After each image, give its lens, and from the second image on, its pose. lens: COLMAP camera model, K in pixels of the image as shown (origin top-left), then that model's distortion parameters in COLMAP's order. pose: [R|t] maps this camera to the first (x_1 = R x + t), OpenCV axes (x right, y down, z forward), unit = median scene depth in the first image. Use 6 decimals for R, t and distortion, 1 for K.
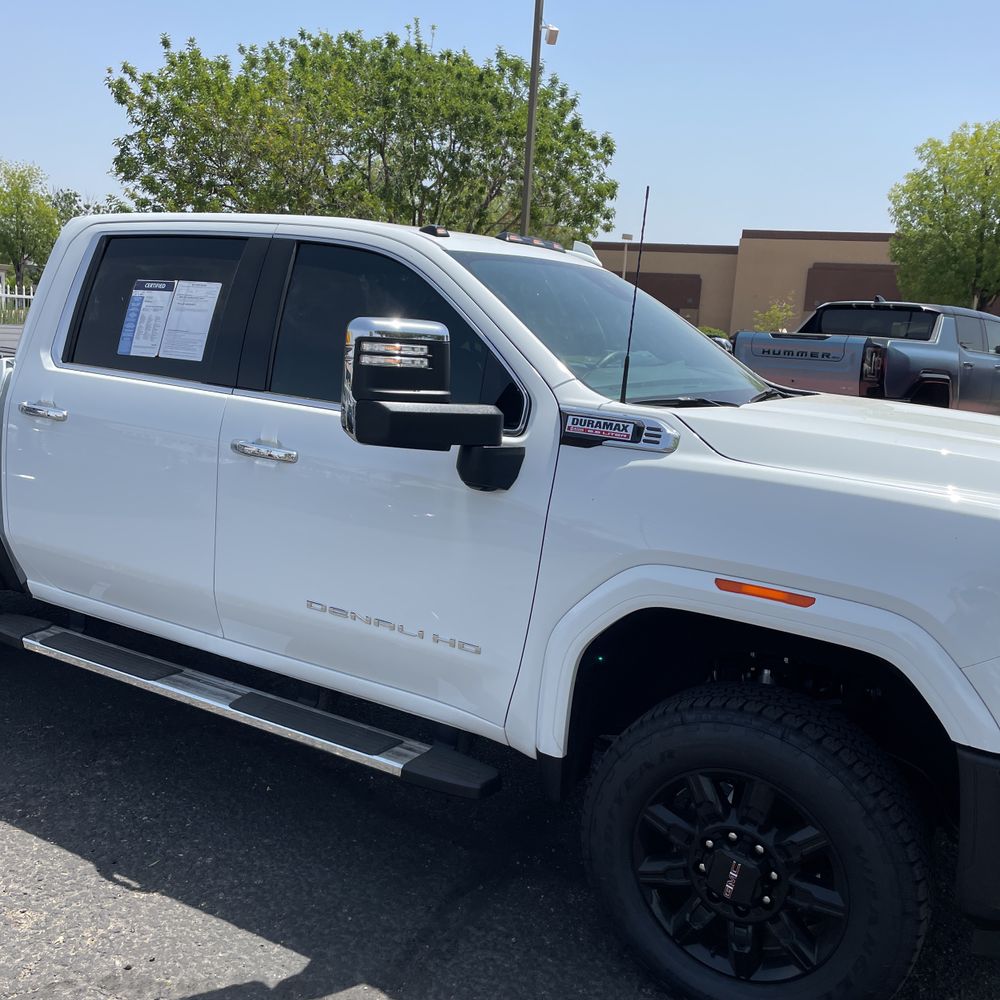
lens RADIAL K [[1024.7, 0, 500.6], [0, 1024.7, 495.5], [0, 0, 1]] dist [0.045164, 0.000000]
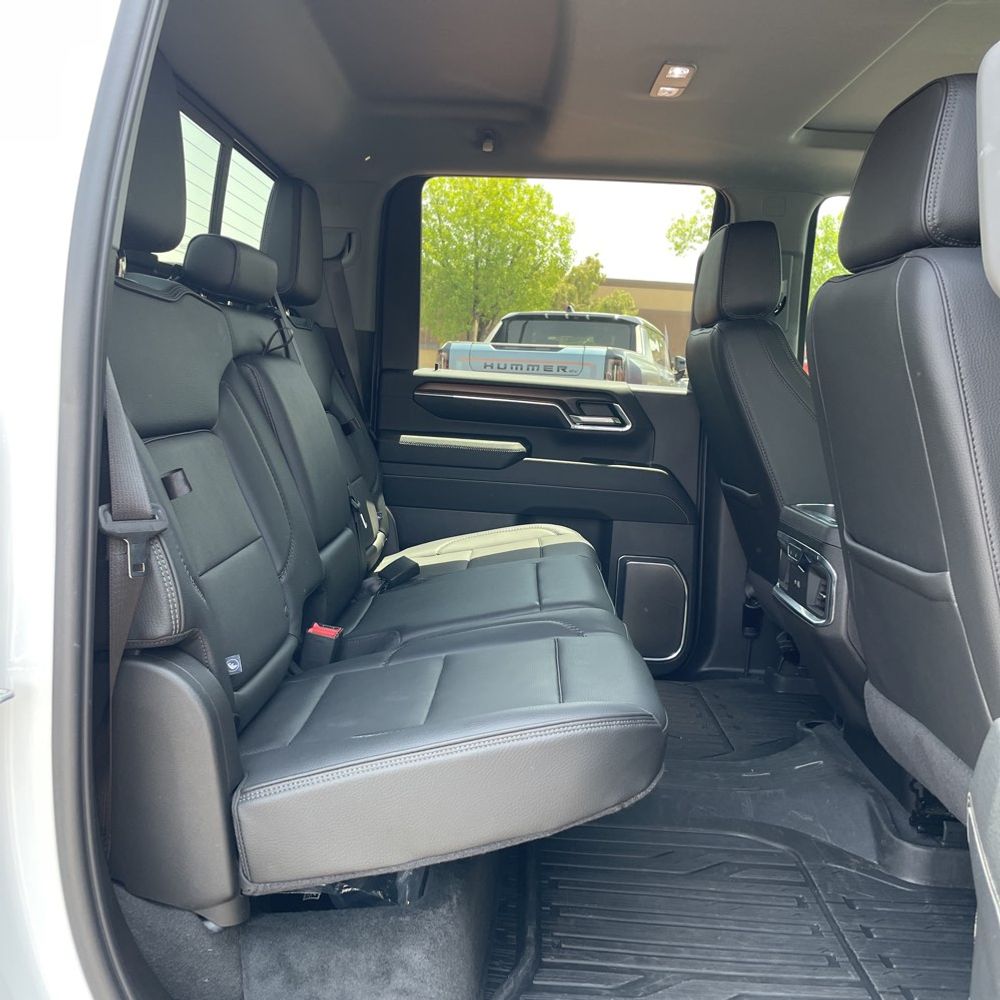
lens RADIAL K [[1024.7, 0, 493.2], [0, 1024.7, 502.8], [0, 0, 1]] dist [0.045164, 0.000000]
pose [[0.873033, -0.081286, 0.480840, -0.512906], [0.090720, 0.995870, 0.003638, -0.090918], [-0.479149, 0.040446, 0.876801, 0.786903]]
